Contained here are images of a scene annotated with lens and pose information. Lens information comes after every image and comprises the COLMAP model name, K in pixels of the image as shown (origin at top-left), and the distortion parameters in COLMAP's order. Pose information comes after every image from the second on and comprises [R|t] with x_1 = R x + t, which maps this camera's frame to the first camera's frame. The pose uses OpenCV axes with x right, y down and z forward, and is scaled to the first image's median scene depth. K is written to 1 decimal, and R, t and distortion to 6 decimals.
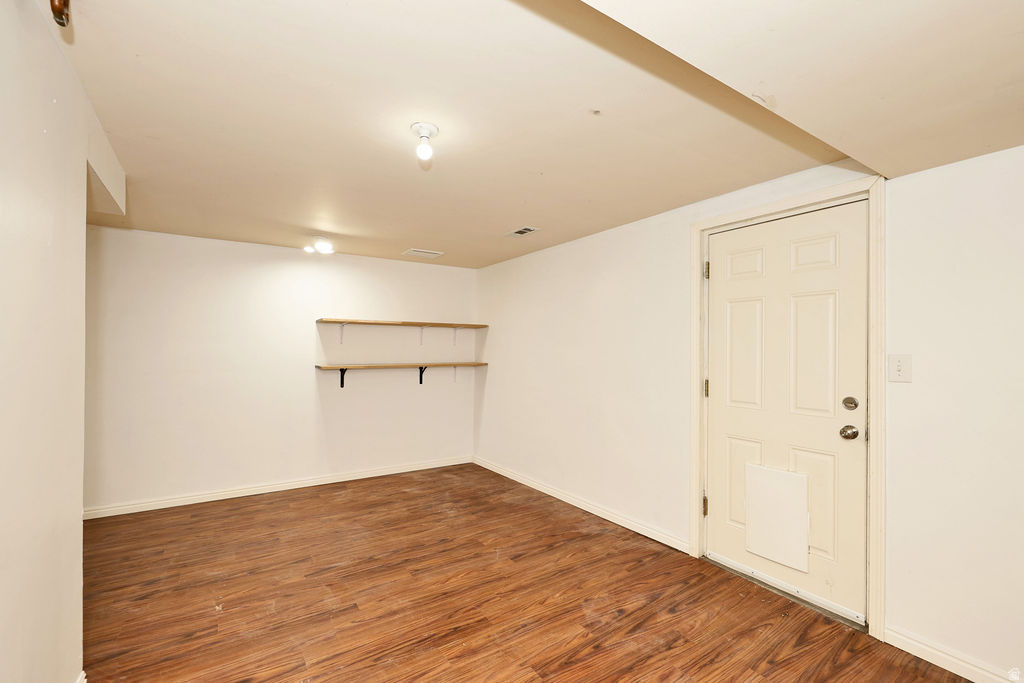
lens RADIAL K [[439.3, 0, 510.5], [0, 439.3, 345.5], [0, 0, 1]] dist [-0.004083, -0.000120]
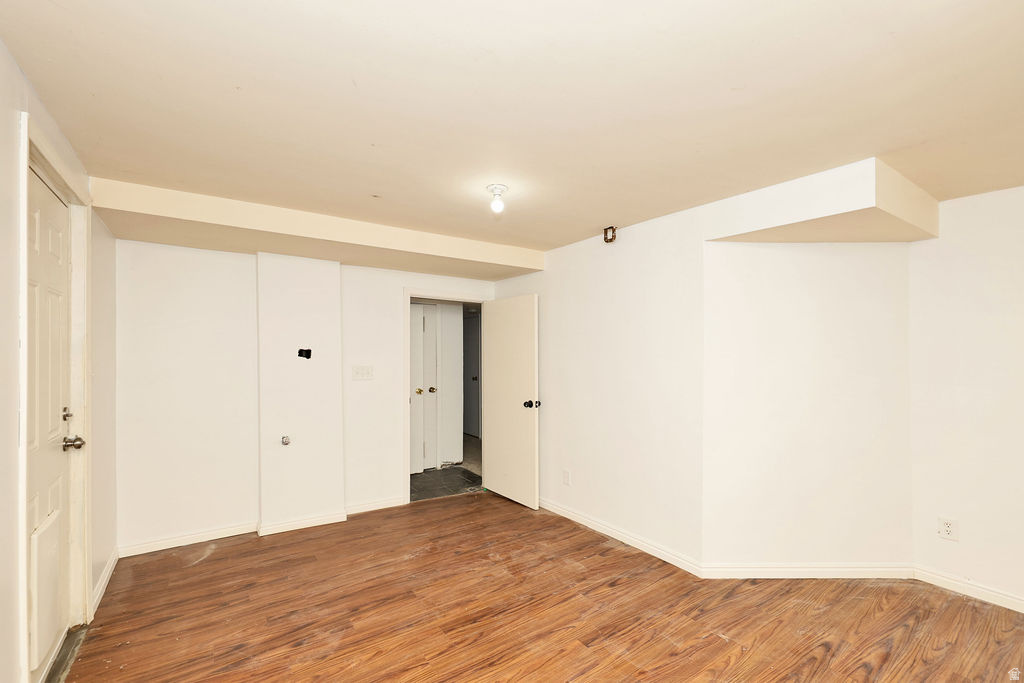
lens RADIAL K [[439.3, 0, 511.9], [0, 439.3, 349.2], [0, 0, 1]] dist [-0.004083, -0.000120]
pose [[-0.999826, -0.012931, -0.013417, -0.190264], [-0.012713, 0.999788, -0.016179, -0.008634], [0.013623, -0.016006, -0.999779, 2.053509]]
